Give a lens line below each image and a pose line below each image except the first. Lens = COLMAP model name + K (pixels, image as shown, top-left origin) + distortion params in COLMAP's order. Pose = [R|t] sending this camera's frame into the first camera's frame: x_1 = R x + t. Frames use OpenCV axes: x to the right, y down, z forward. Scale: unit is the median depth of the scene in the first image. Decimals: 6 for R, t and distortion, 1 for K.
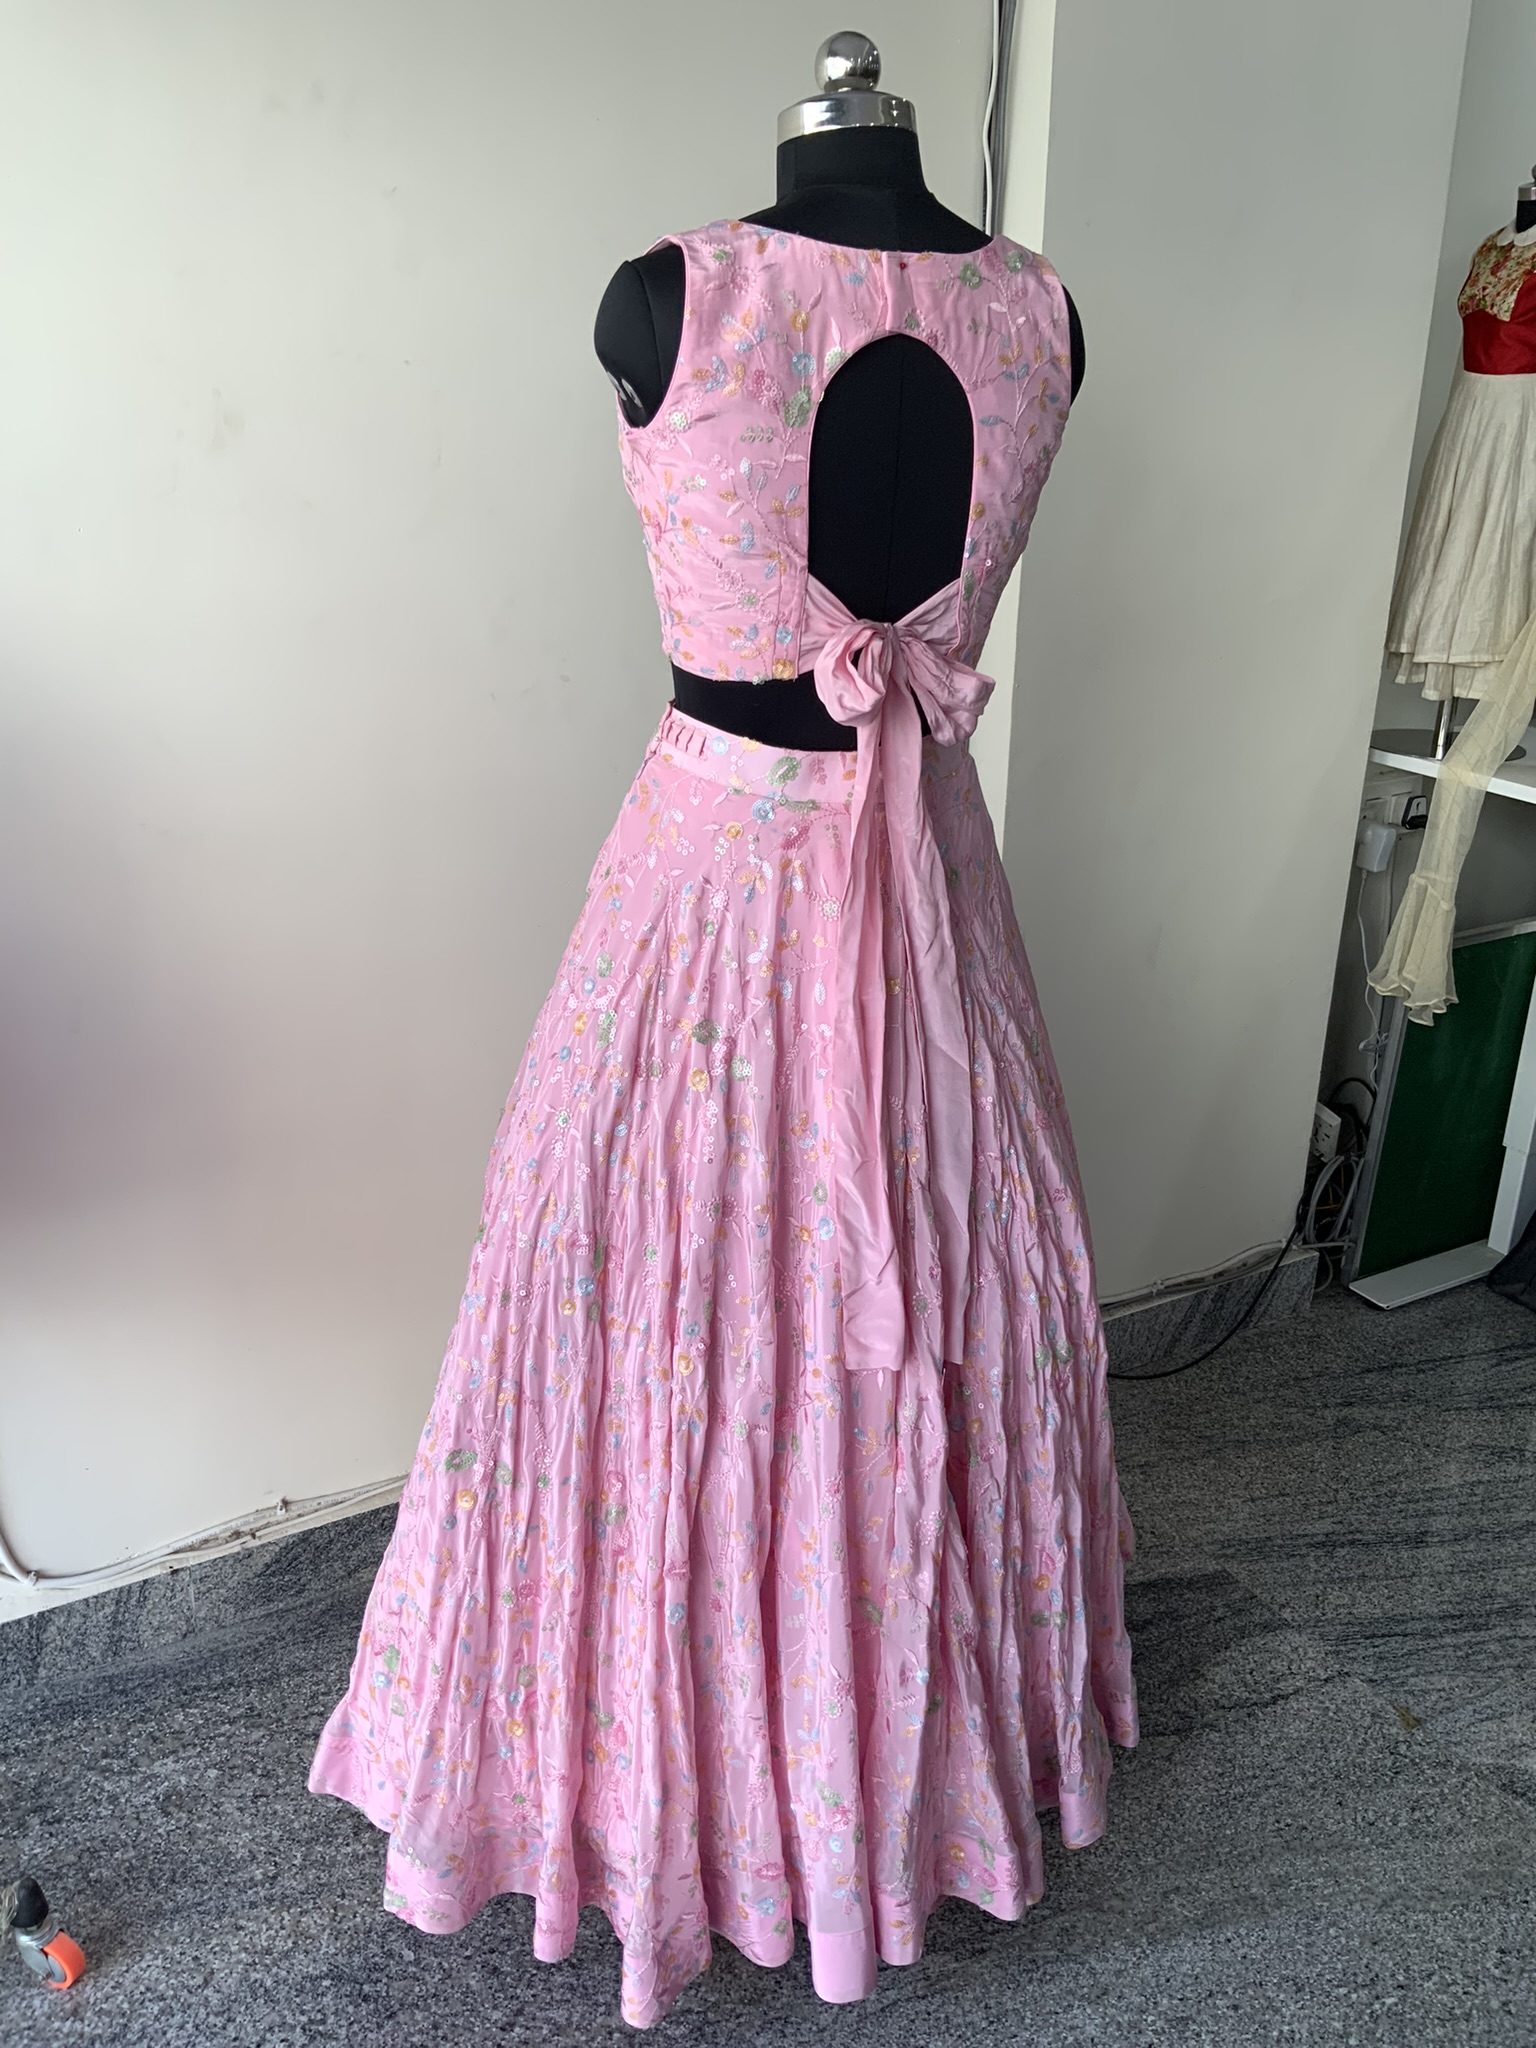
lens RADIAL K [[1709.6, 0, 771.7], [0, 1709.6, 1066.5], [0, 0, 1]] dist [-0.002543, 0.002090]
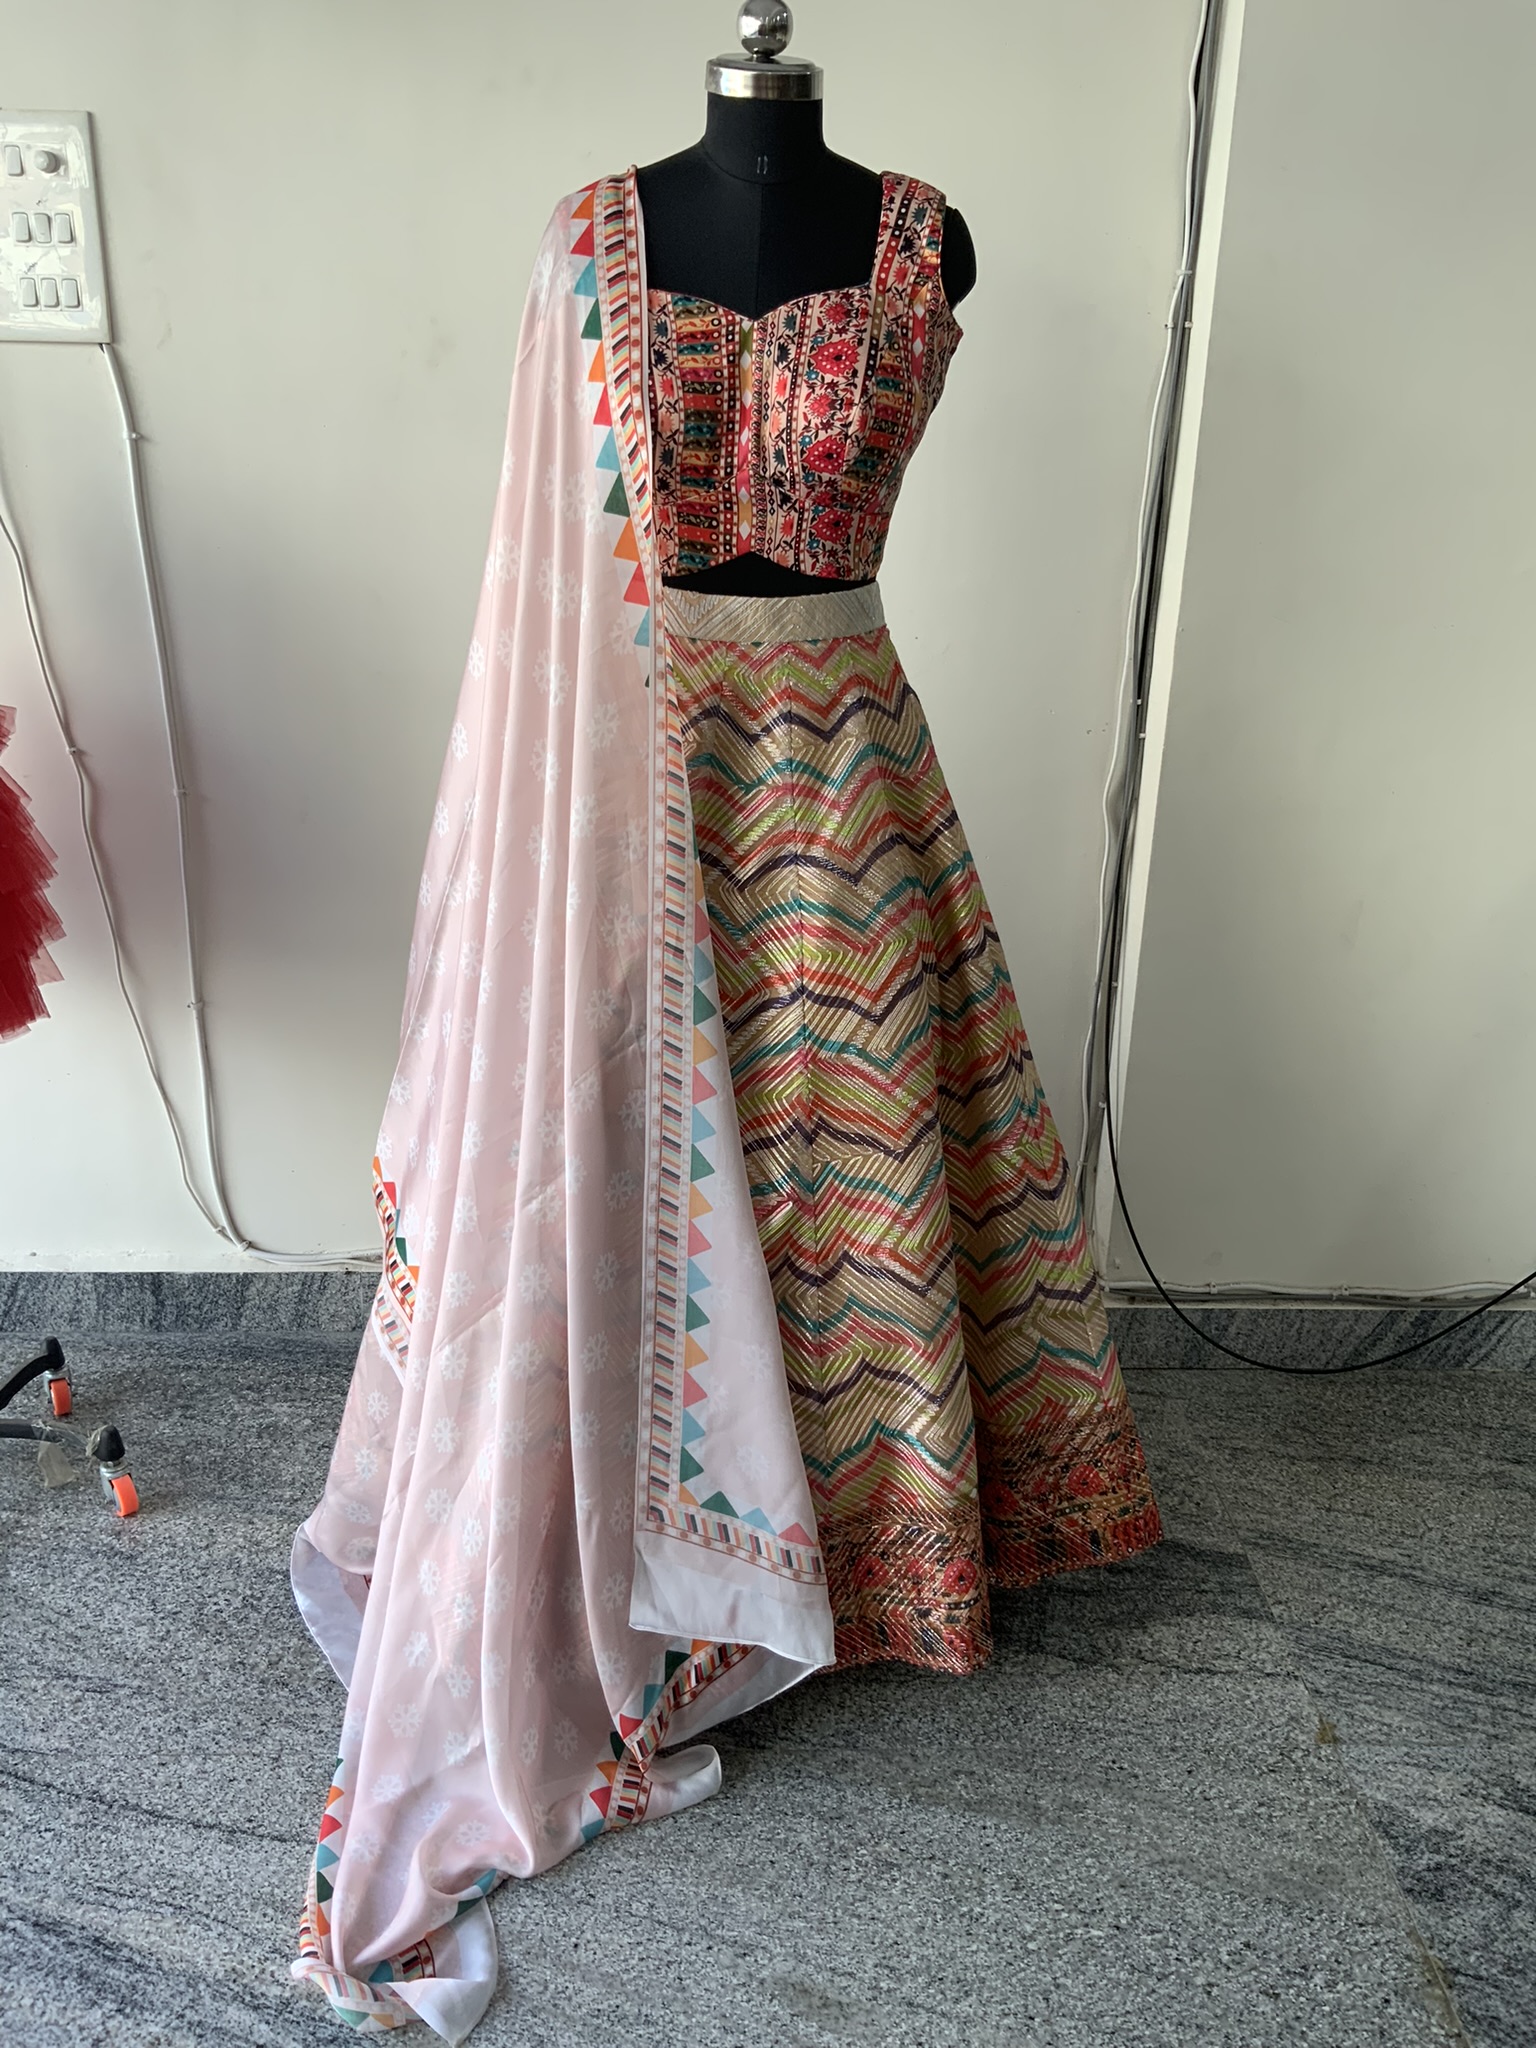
lens RADIAL K [[1713.8, 0, 768.0], [0, 1713.8, 1024.0], [0, 0, 1]] dist [0.084537, -0.149034]
pose [[0.886548, 0.177684, -0.427156, 0.502570], [-0.188229, 0.981964, 0.017804, 0.041381], [0.422615, 0.064619, 0.904003, -0.029680]]
